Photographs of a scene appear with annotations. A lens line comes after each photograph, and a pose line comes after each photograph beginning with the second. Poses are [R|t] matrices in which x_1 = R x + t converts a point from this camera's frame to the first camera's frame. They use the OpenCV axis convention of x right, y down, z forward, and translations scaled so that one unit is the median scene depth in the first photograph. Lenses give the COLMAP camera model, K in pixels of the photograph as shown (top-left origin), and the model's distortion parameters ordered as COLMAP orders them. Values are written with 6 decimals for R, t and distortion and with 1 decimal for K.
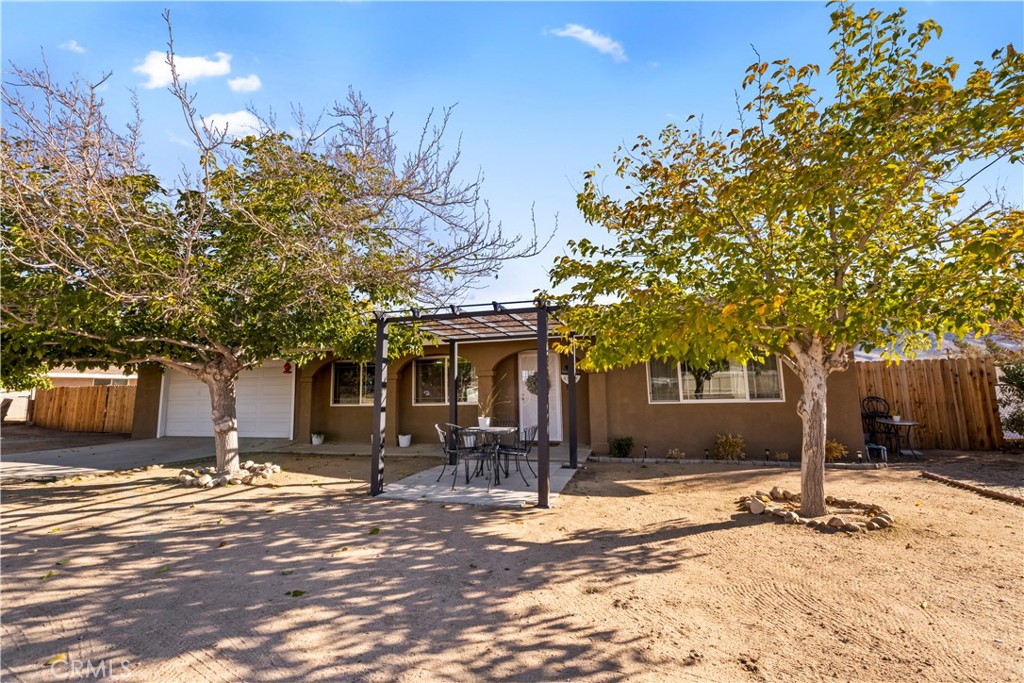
lens RADIAL K [[426.7, 0, 508.9], [0, 426.7, 332.9], [0, 0, 1]] dist [-0.000181, -0.000018]
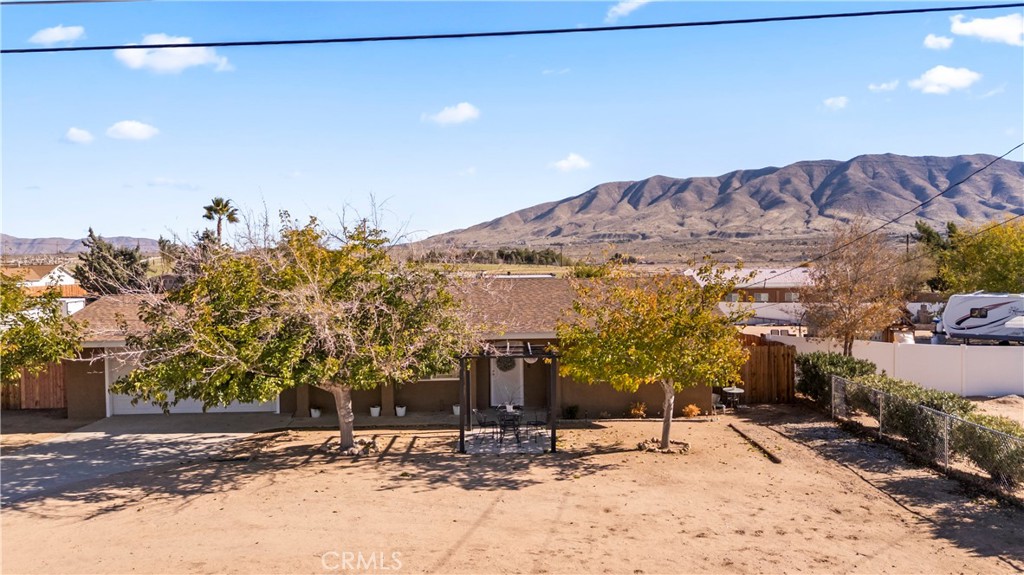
lens RADIAL K [[743.0, 0, 515.0], [0, 743.0, 304.3], [0, 0, 1]] dist [0.110894, -0.126179]
pose [[0.957584, -0.007980, 0.288045, -1.319575], [-0.044765, 0.983361, 0.176061, -1.086307], [-0.284657, -0.181488, 0.941293, -2.612099]]
